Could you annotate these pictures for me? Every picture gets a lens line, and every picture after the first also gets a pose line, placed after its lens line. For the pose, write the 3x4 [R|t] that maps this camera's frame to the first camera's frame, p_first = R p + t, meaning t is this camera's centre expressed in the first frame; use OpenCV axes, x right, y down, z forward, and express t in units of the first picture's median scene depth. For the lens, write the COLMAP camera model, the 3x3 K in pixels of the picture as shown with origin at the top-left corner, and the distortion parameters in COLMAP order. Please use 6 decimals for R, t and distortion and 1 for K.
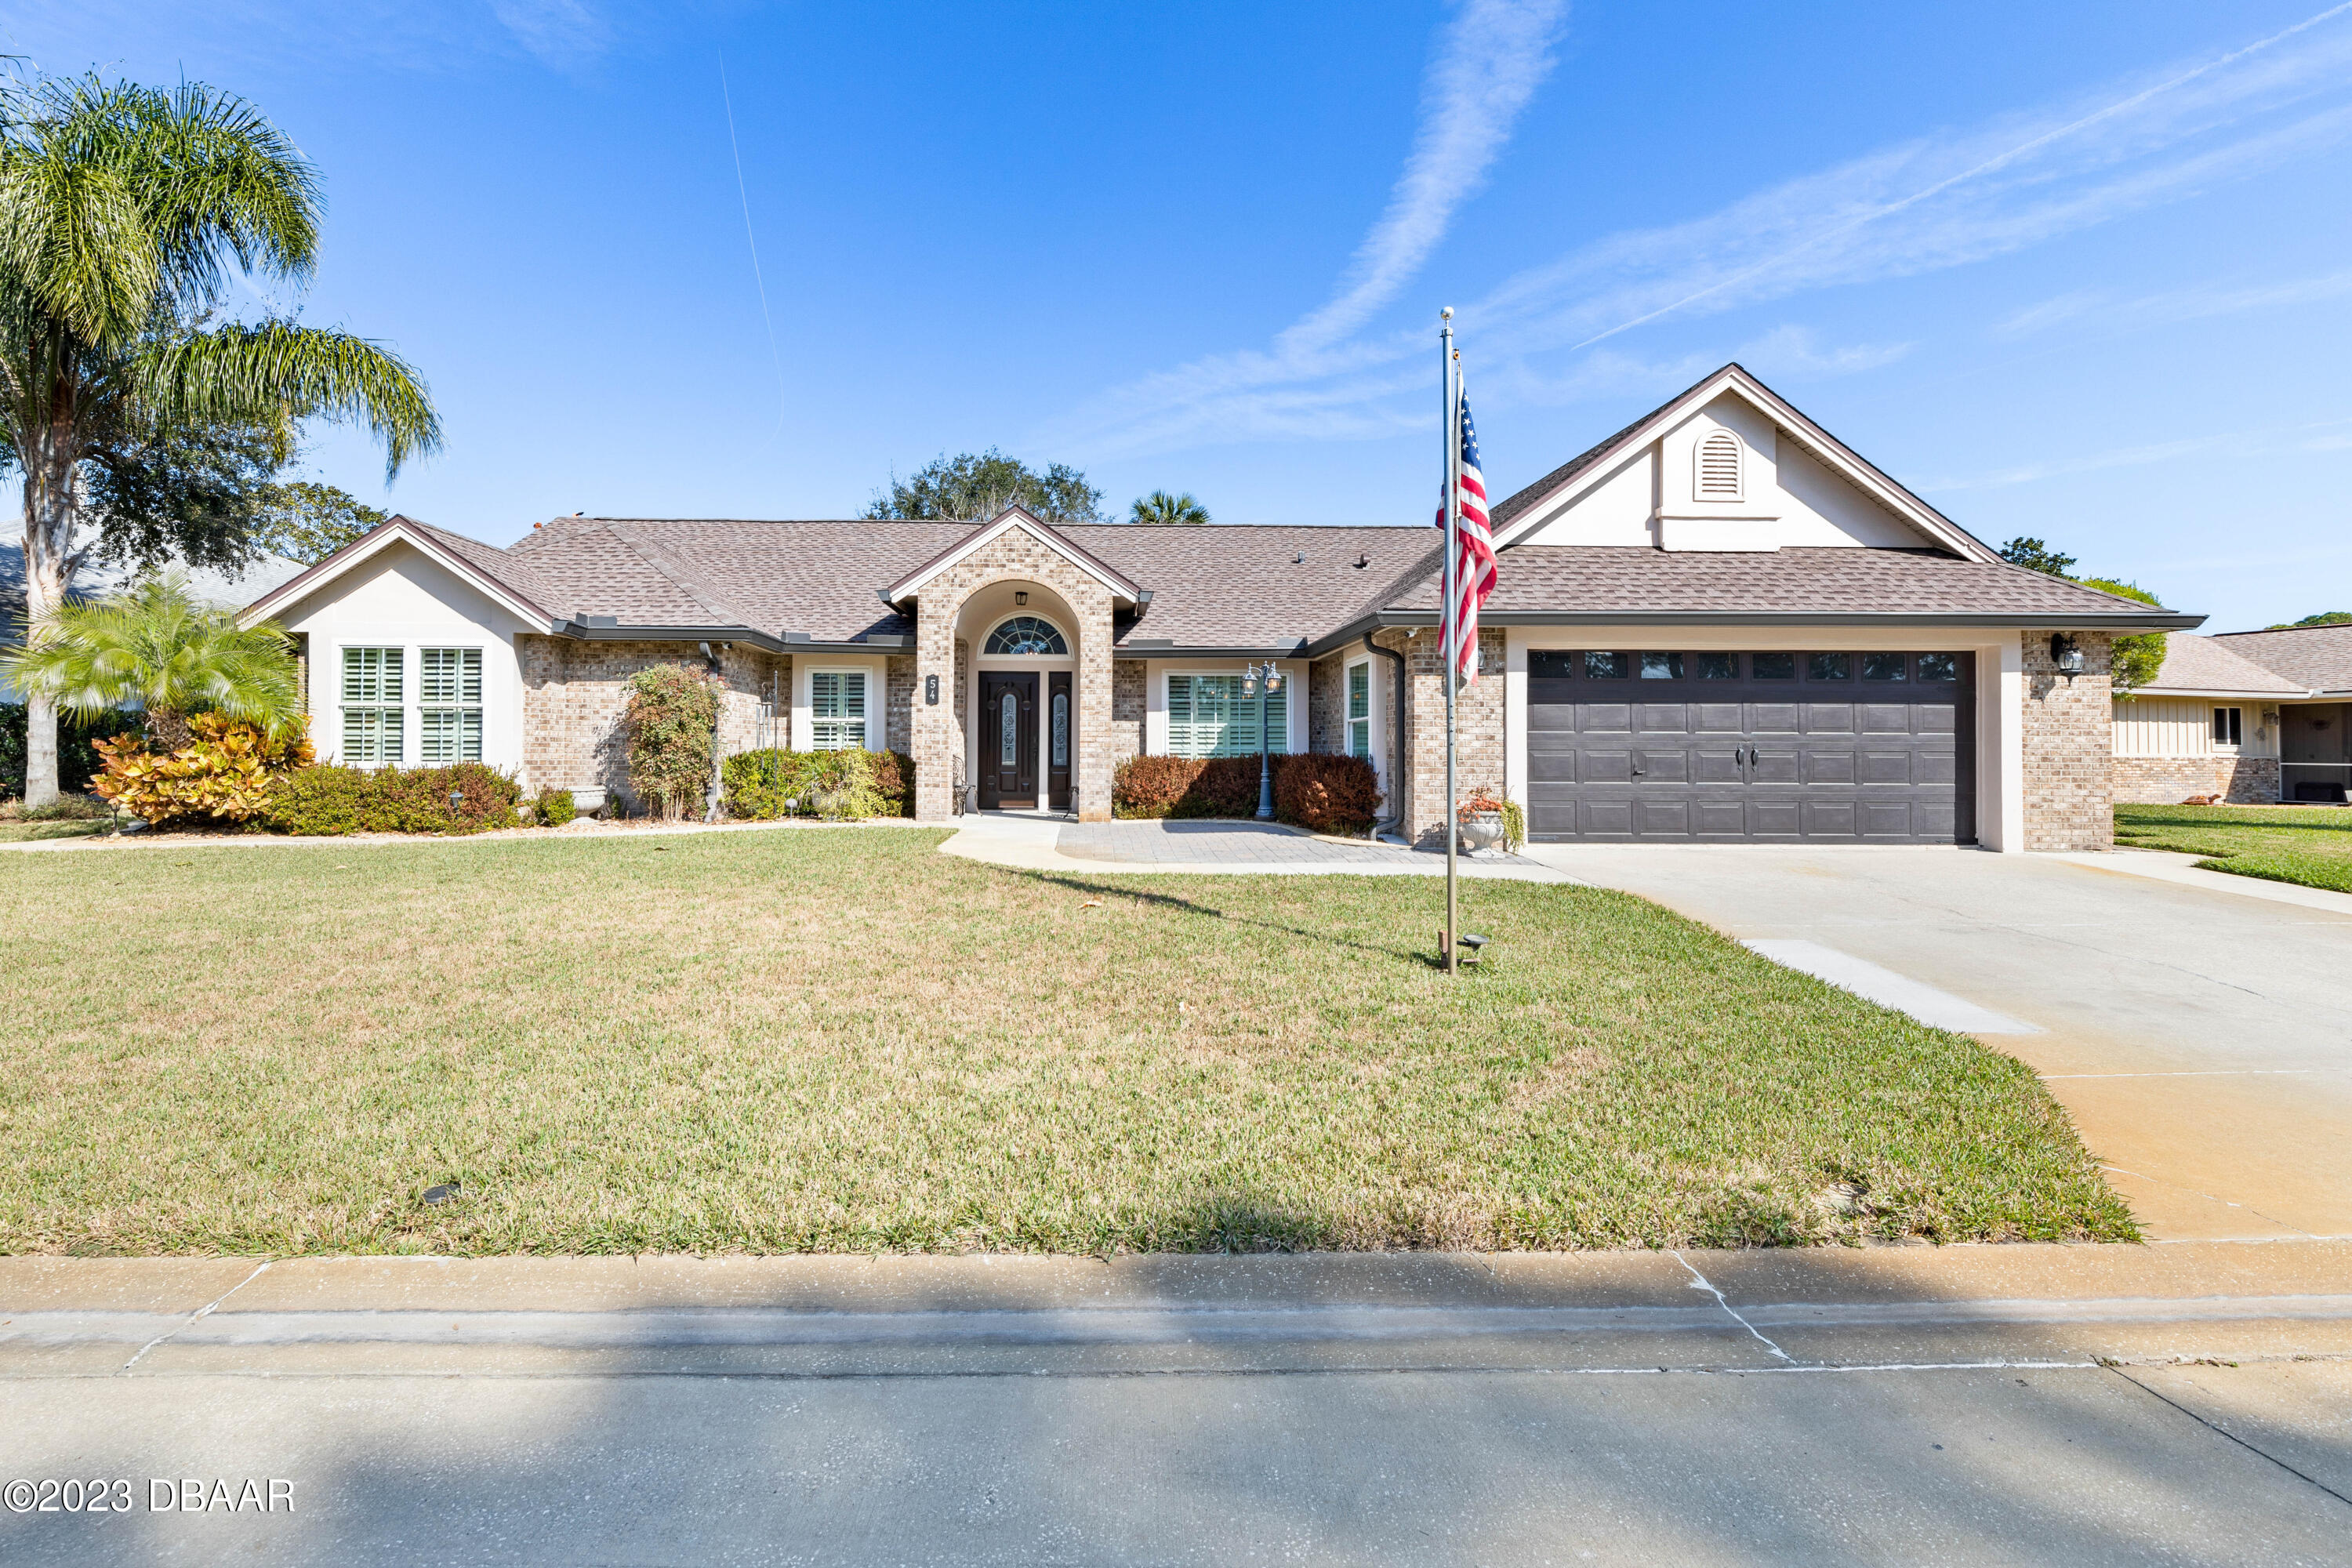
lens RADIAL K [[1133.0, 0, 1102.7], [0, 1133.0, 745.4], [0, 0, 1]] dist [0.011958, -0.000628]
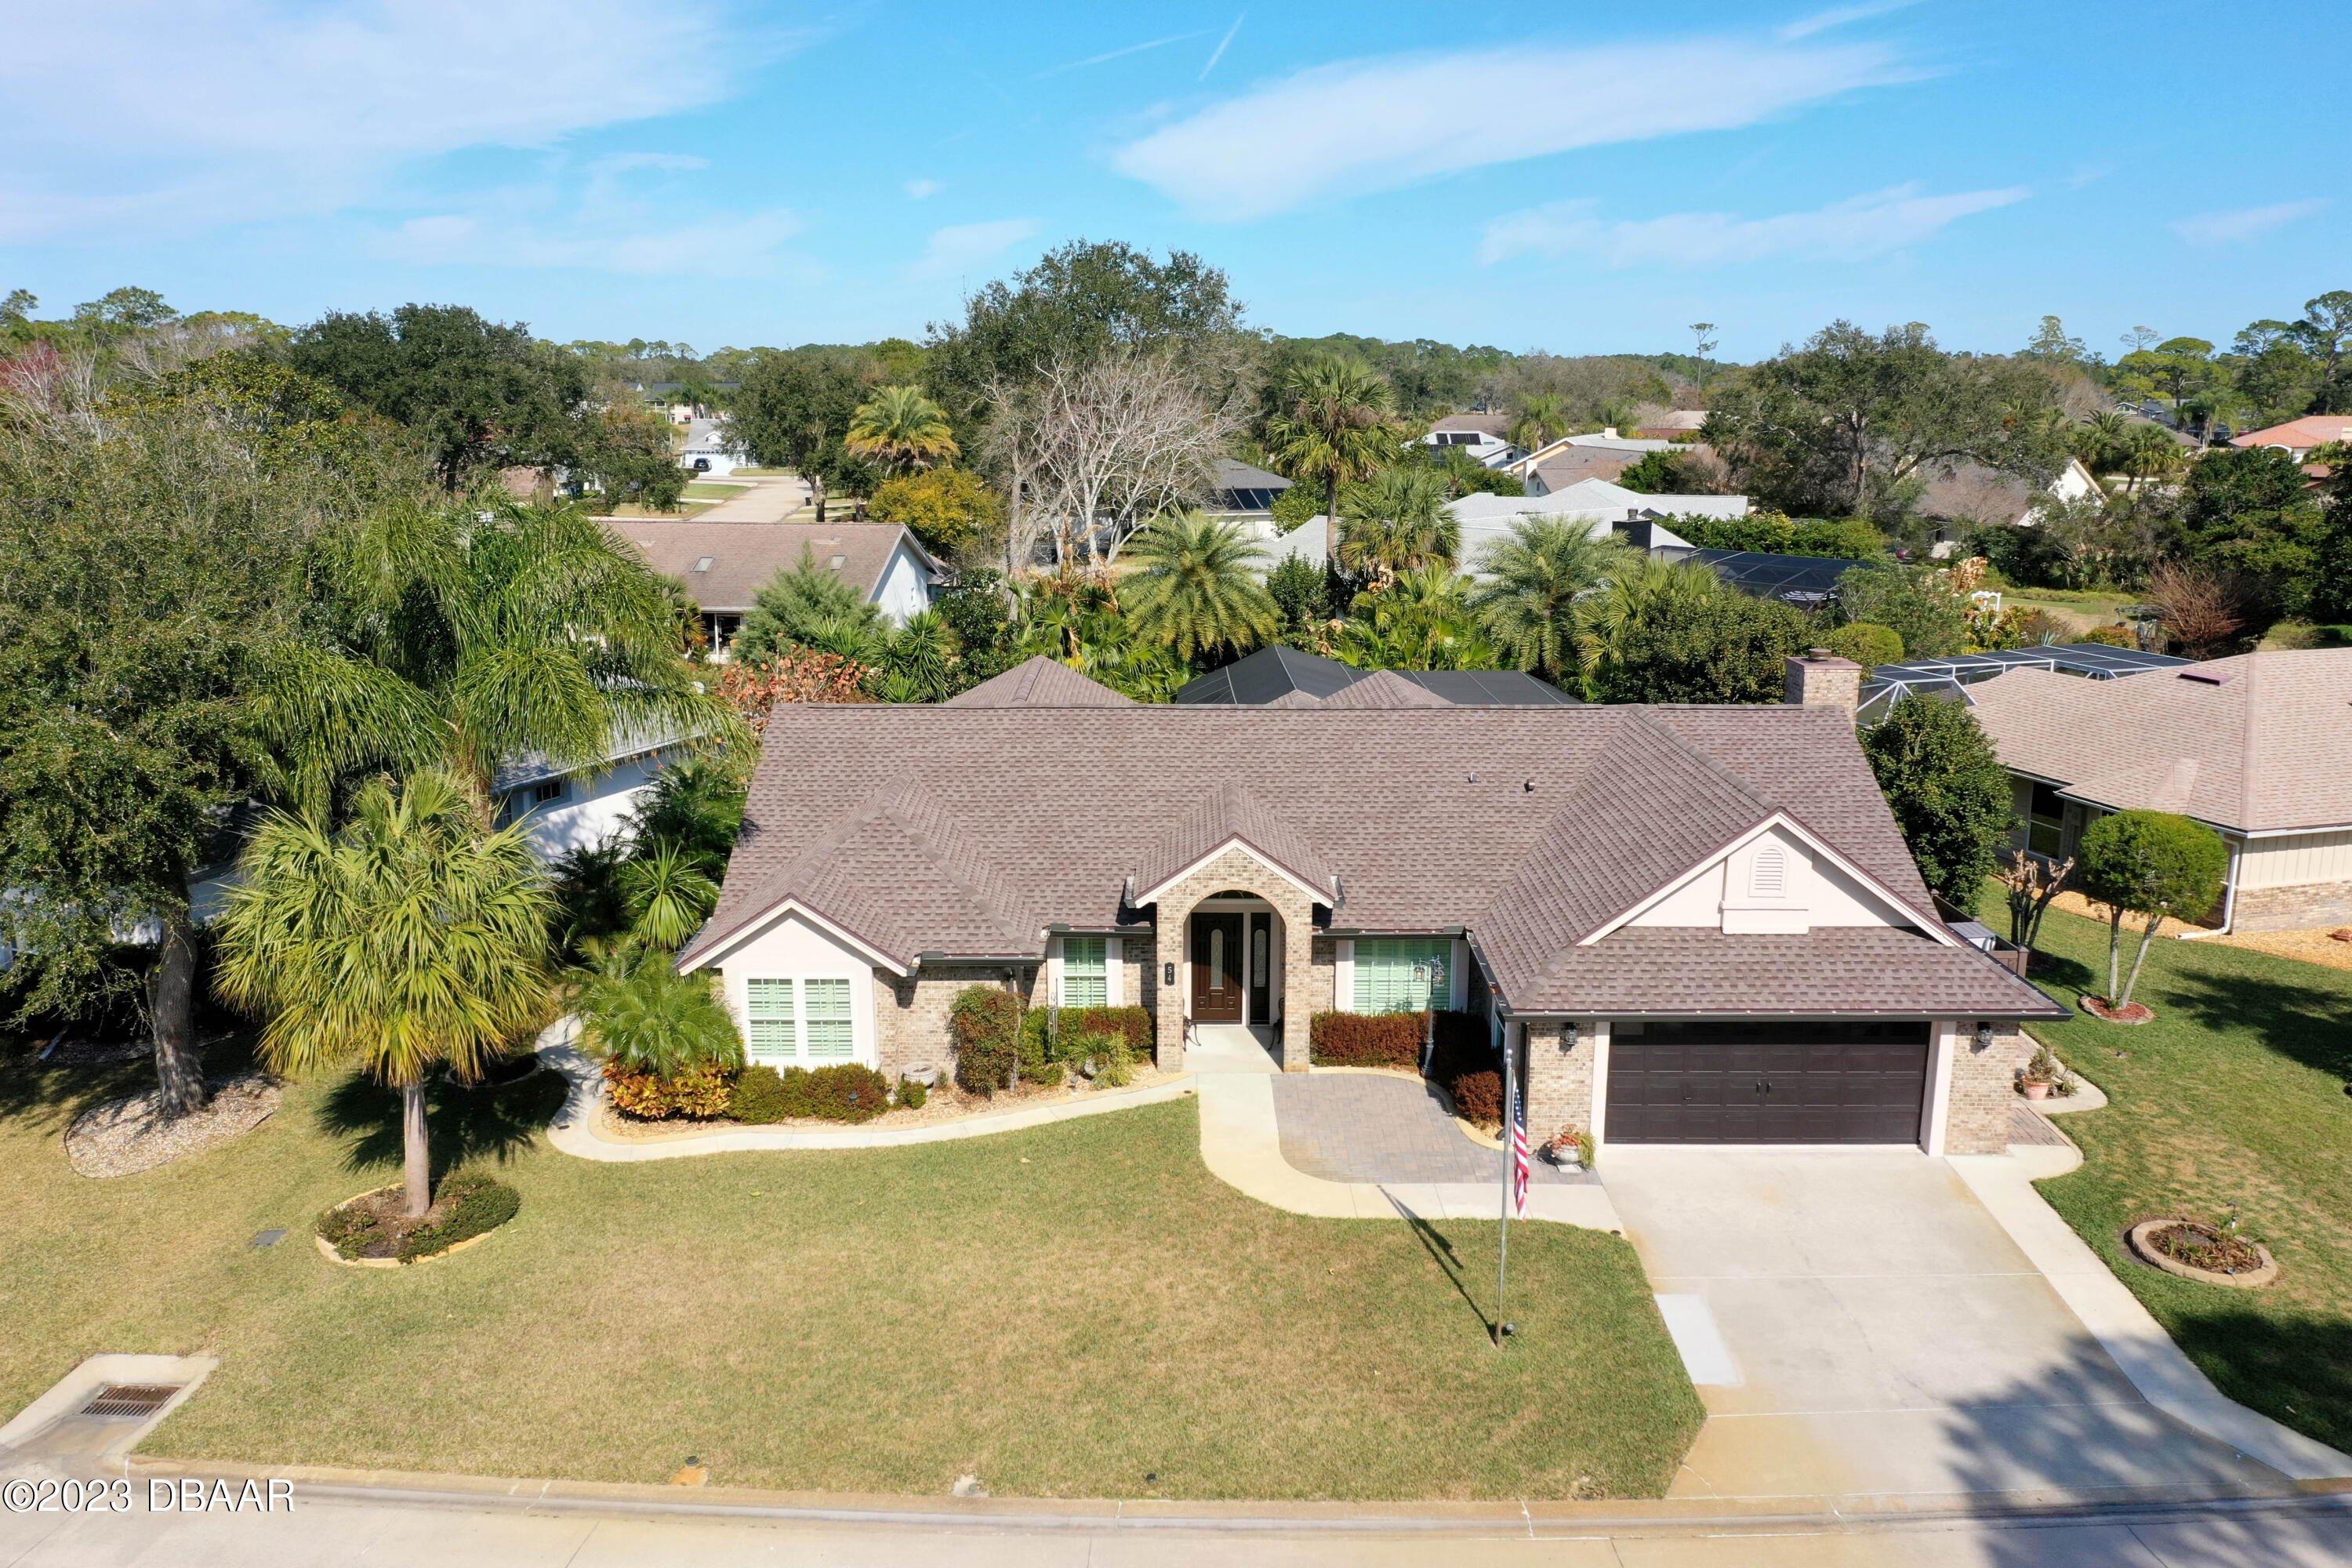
lens RADIAL K [[1850.2, 0, 1158.6], [0, 1850.2, 784.6], [0, 0, 1]] dist [0.005265, -0.008810]
pose [[0.999773, 0.002863, -0.021128, -0.126206], [0.001746, 0.976621, 0.214960, -0.743842], [0.021249, -0.214948, 0.976394, -1.039886]]
